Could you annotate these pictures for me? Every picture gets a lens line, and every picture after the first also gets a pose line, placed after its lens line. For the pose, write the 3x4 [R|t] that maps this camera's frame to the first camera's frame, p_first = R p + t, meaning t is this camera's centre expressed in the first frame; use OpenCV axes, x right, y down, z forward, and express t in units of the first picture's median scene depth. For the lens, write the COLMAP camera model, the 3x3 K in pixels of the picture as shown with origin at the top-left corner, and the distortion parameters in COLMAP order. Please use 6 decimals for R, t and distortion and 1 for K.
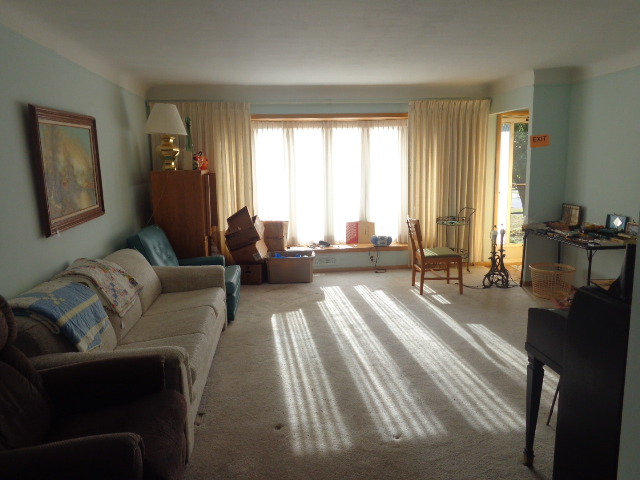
lens RADIAL K [[480.4, 0, 316.3], [0, 480.4, 241.1], [0, 0, 1]] dist [0.001103, 0.006561]
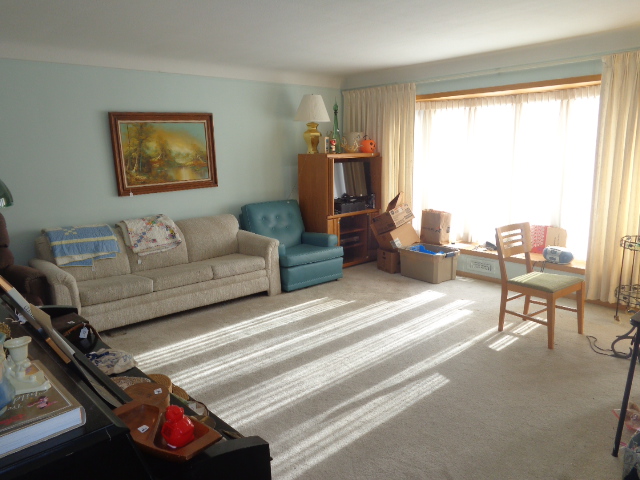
lens RADIAL K [[480.4, 0, 318.3], [0, 480.4, 240.7], [0, 0, 1]] dist [0.001103, 0.006561]
pose [[0.576945, 0.167883, -0.799343, 0.567210], [-0.129624, 0.985065, 0.113330, -0.065519], [0.806432, 0.038229, 0.590090, 0.306971]]
